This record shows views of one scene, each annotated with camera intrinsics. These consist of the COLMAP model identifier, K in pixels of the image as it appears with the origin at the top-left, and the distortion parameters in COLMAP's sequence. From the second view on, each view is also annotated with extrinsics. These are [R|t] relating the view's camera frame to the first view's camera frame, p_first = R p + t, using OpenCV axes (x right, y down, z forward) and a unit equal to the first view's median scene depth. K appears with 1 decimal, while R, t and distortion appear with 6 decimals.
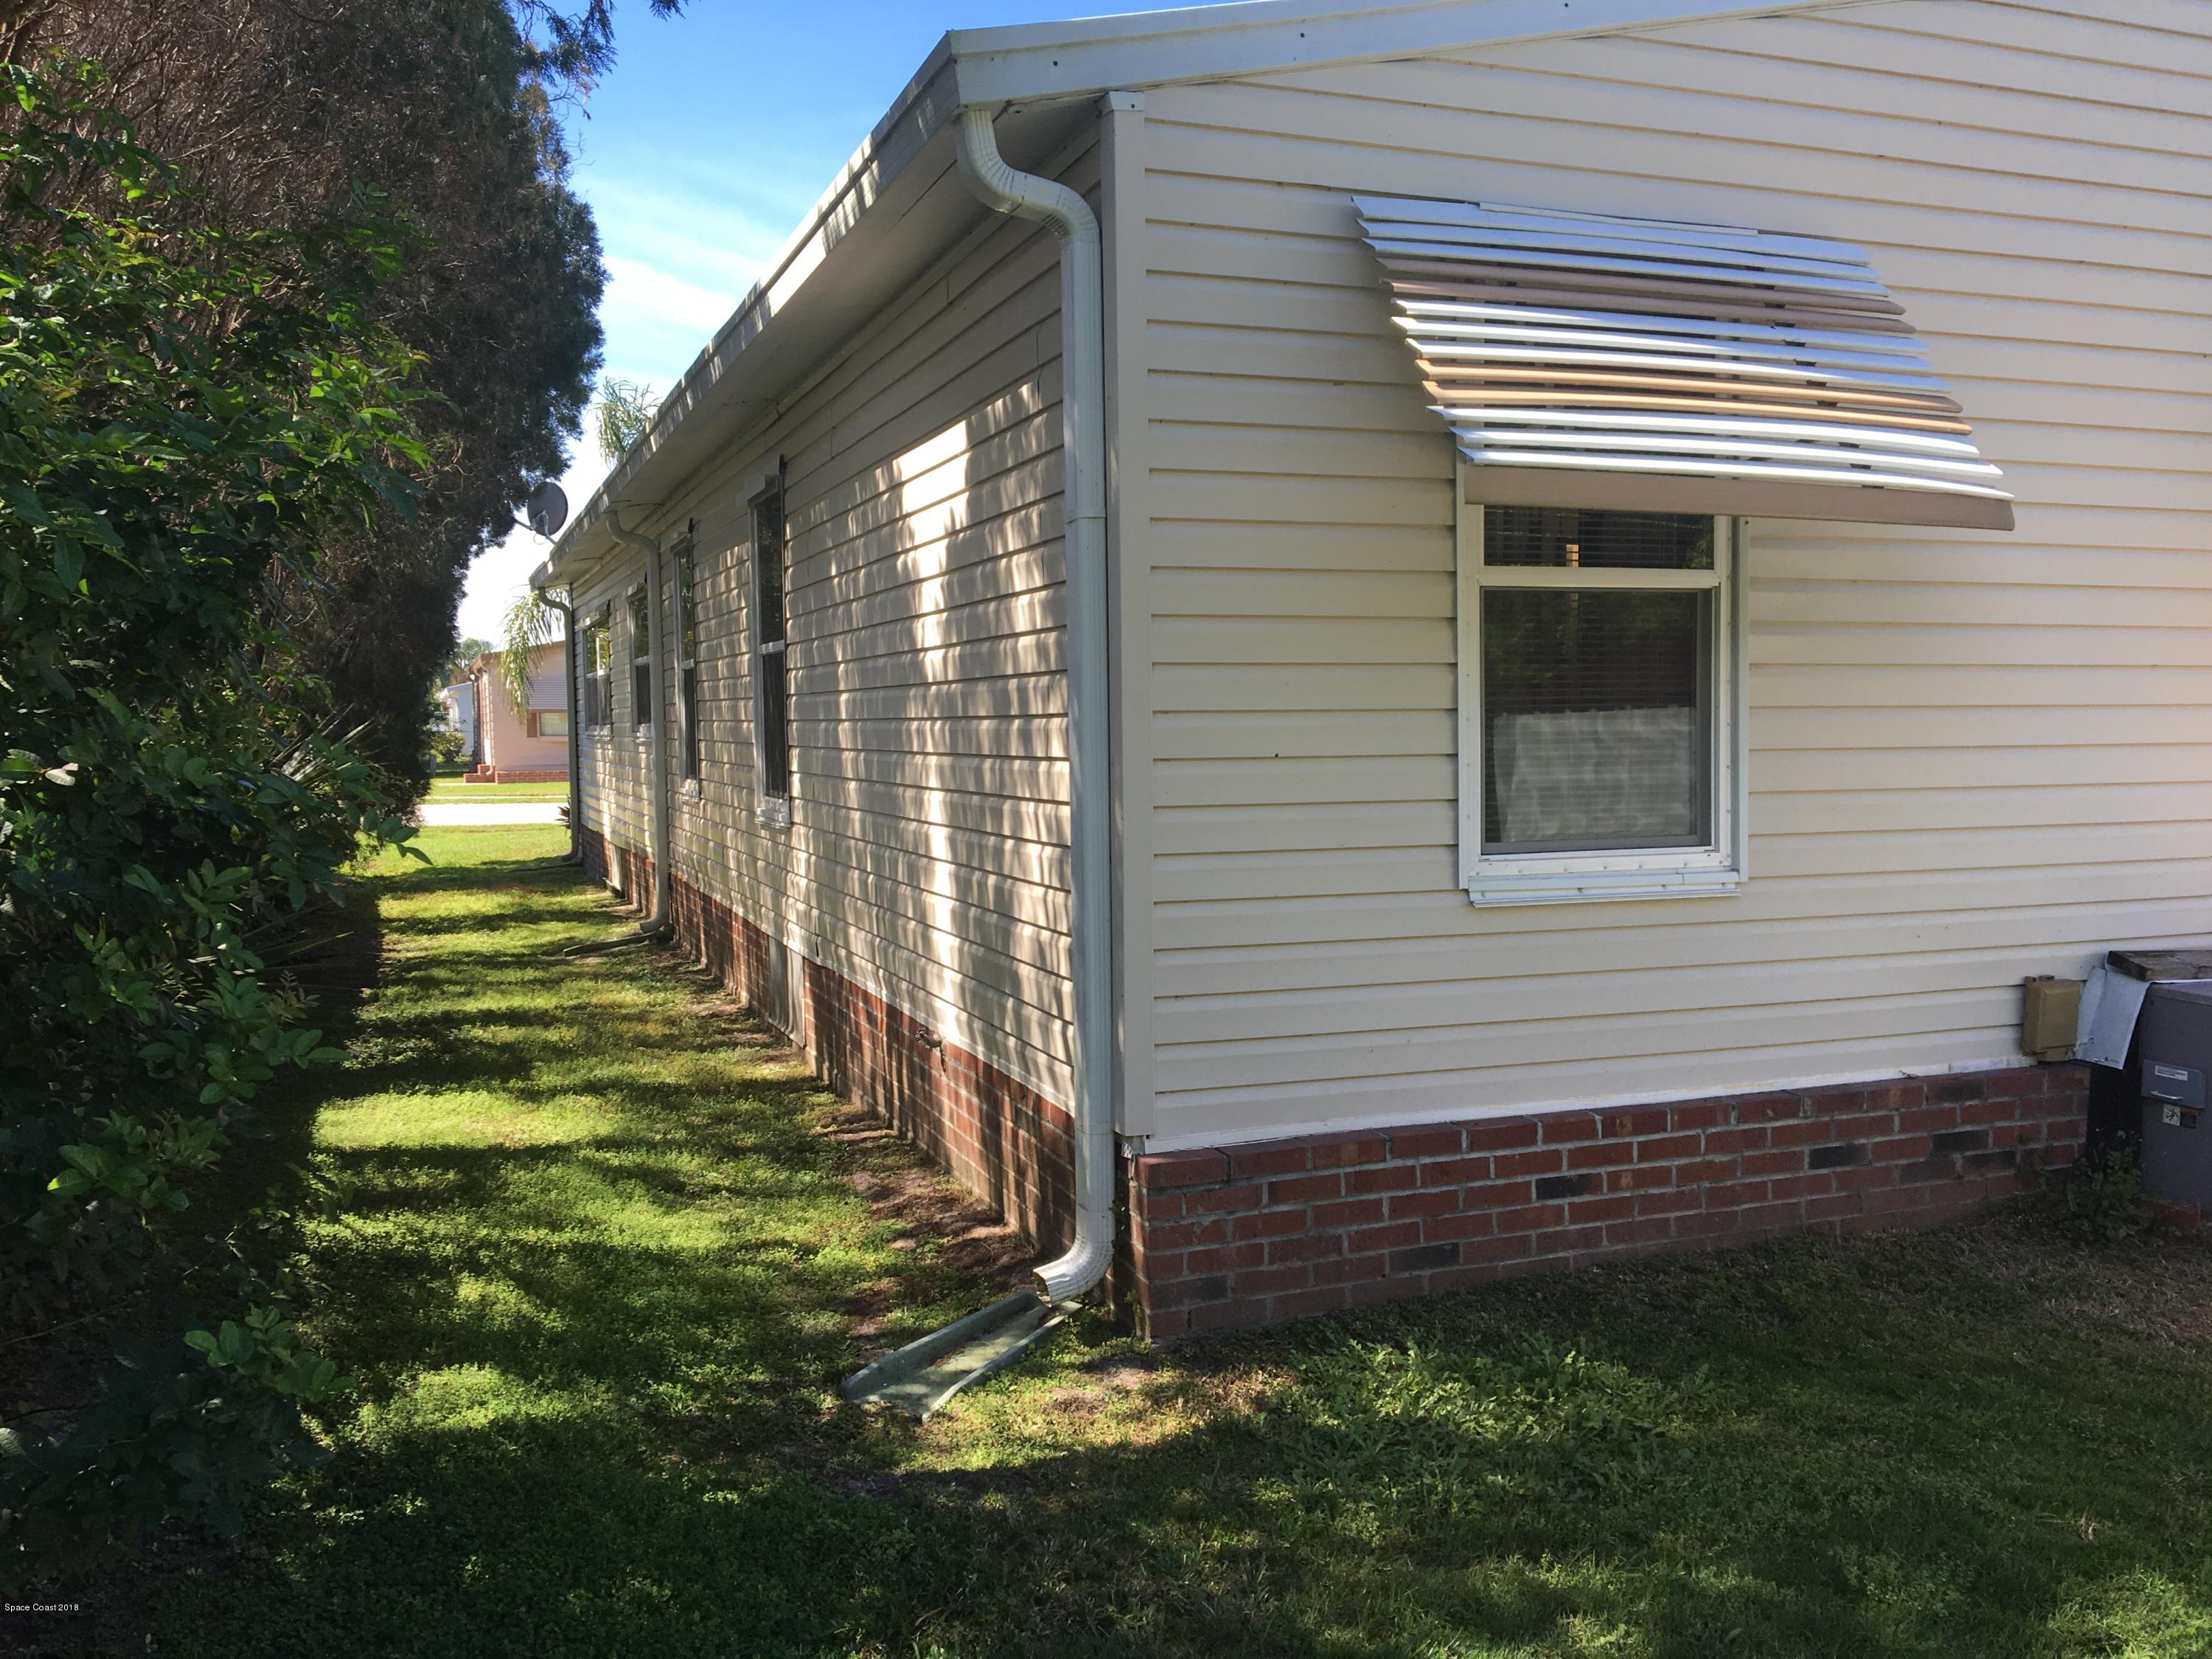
lens RADIAL K [[1842.9, 0, 1096.1], [0, 1842.9, 818.1], [0, 0, 1]] dist [0.074425, -0.108407]
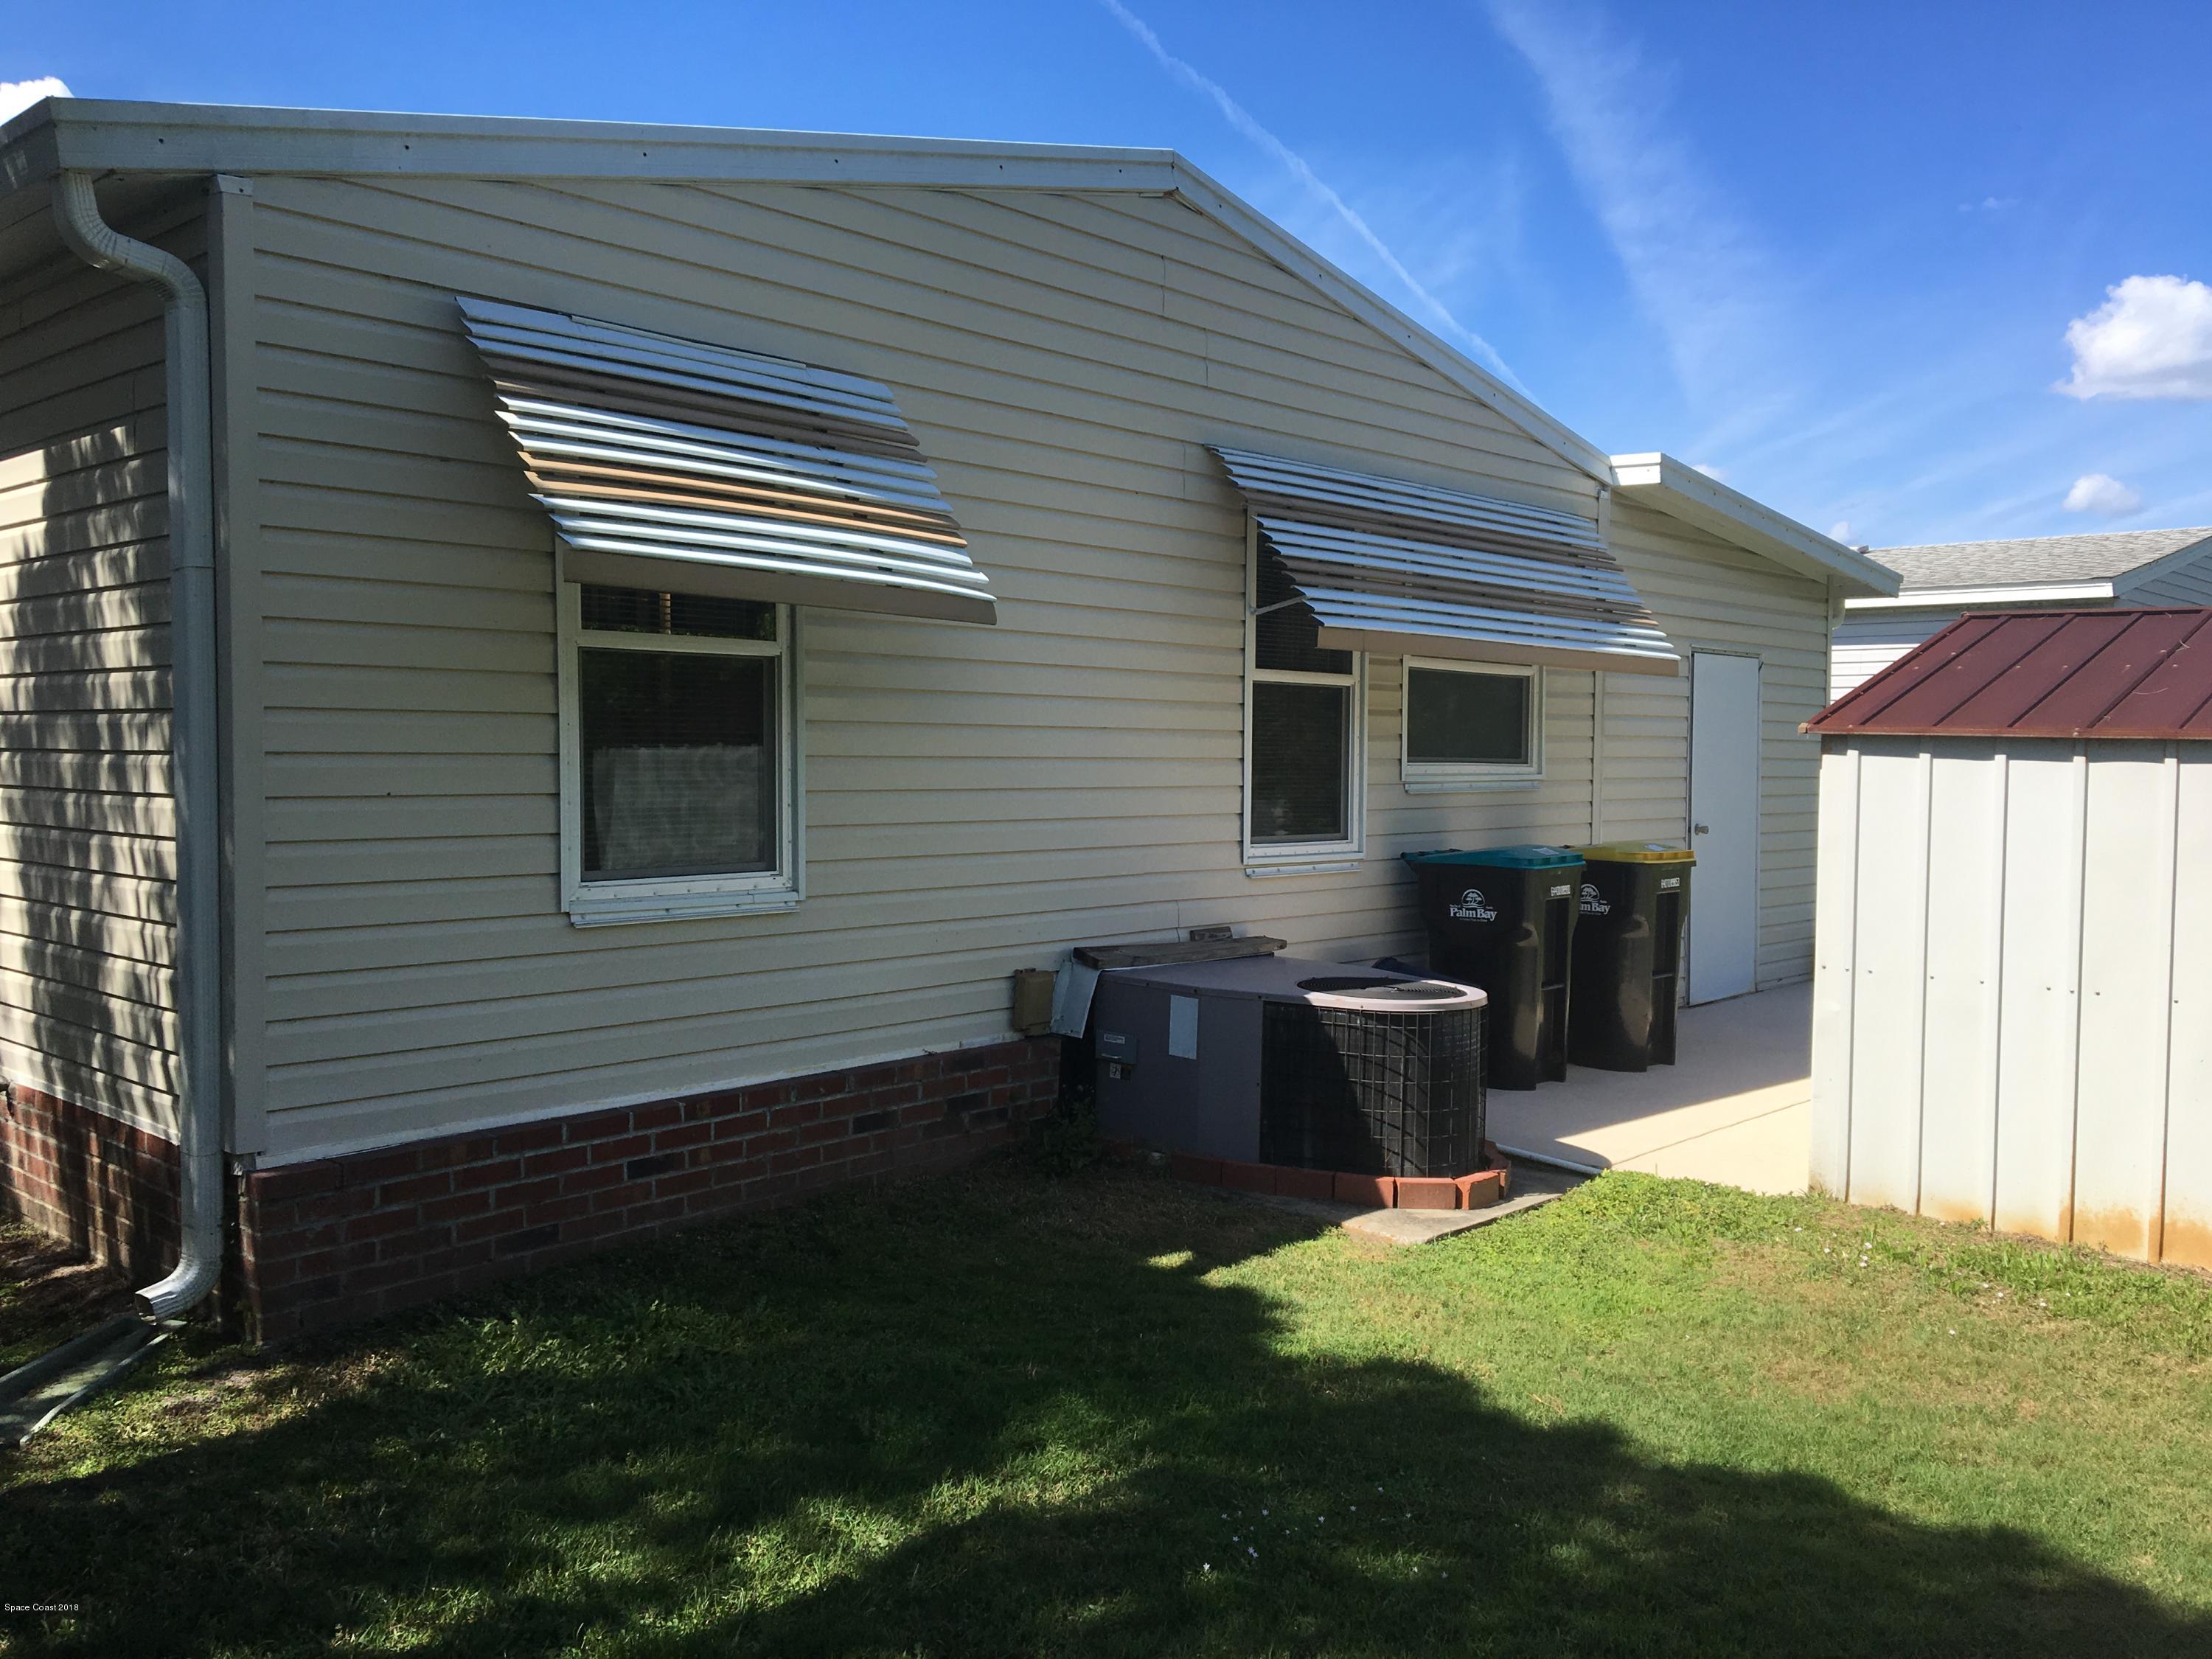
lens RADIAL K [[1842.9, 0, 1096.1], [0, 1842.9, 818.1], [0, 0, 1]] dist [0.074425, -0.108407]
pose [[0.889042, -0.000436, 0.457826, -0.032896], [0.006169, 0.999920, -0.011028, -0.004946], [-0.457784, 0.012628, 0.888974, -0.166597]]
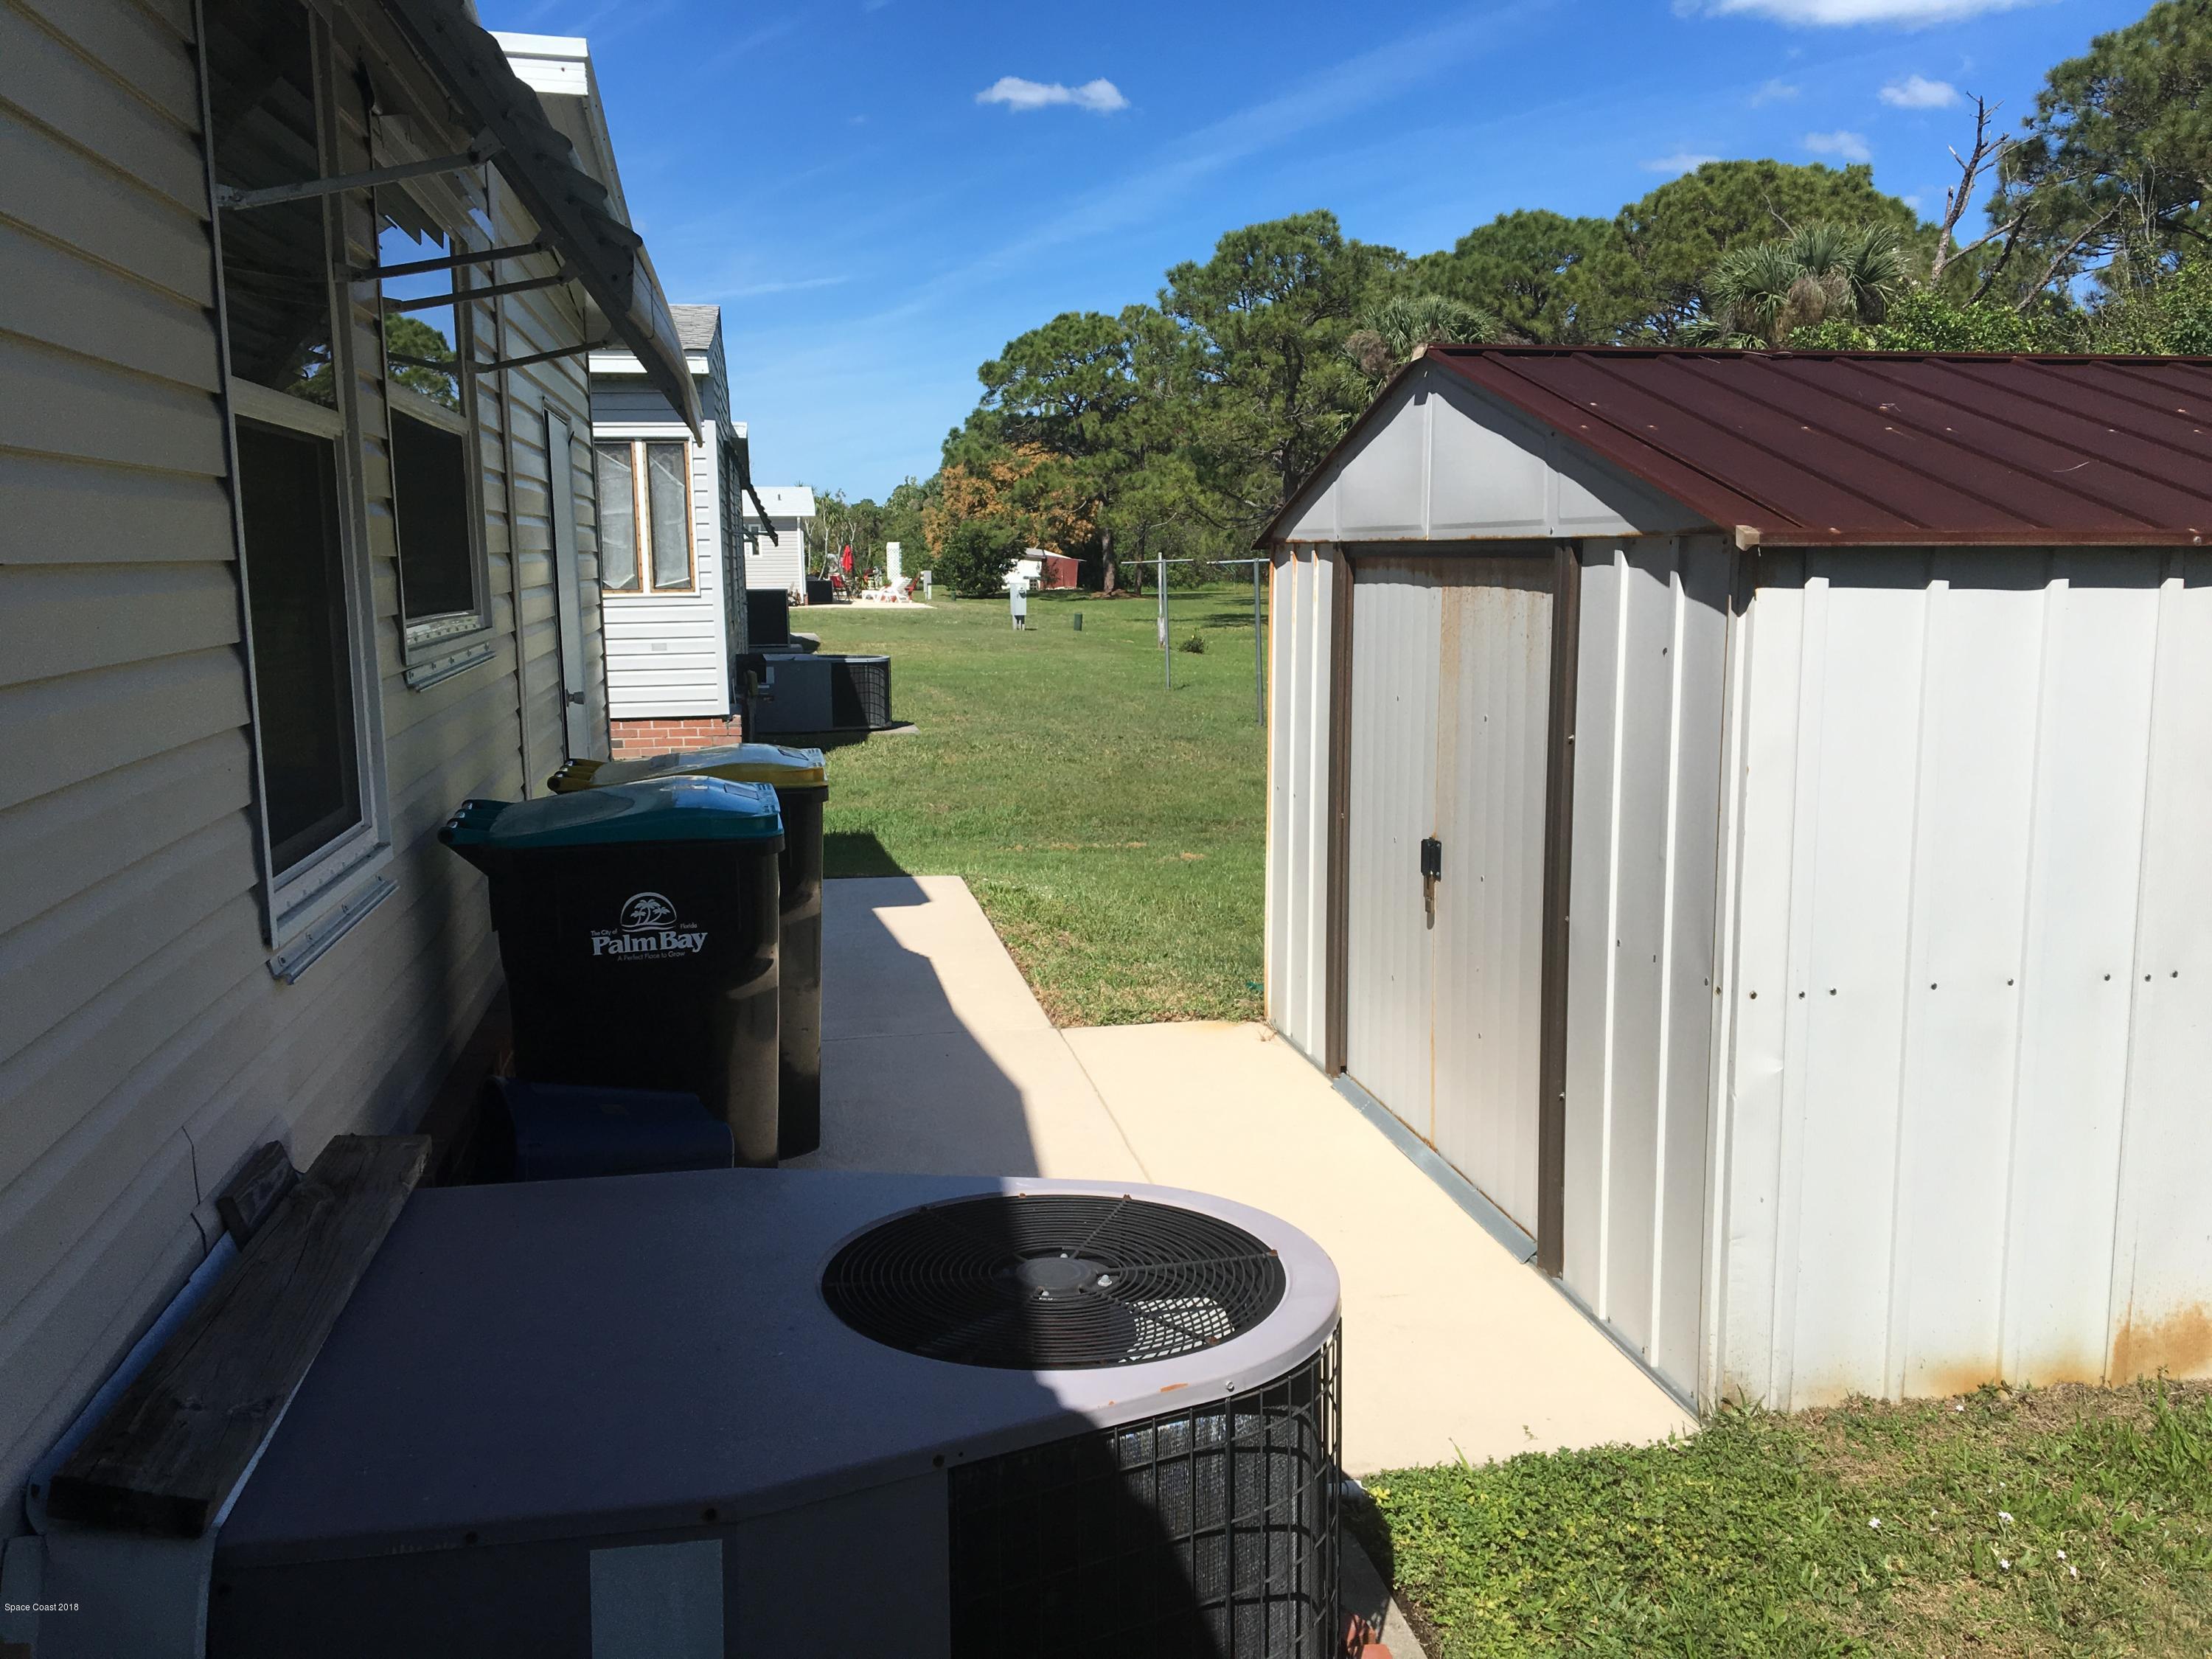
lens RADIAL K [[1842.9, 0, 1096.1], [0, 1842.9, 818.1], [0, 0, 1]] dist [0.074425, -0.108407]
pose [[0.170818, -0.135895, 0.975886, 0.338434], [0.063093, 0.989919, 0.126805, -0.082071], [-0.983280, 0.039911, 0.177670, 0.929755]]
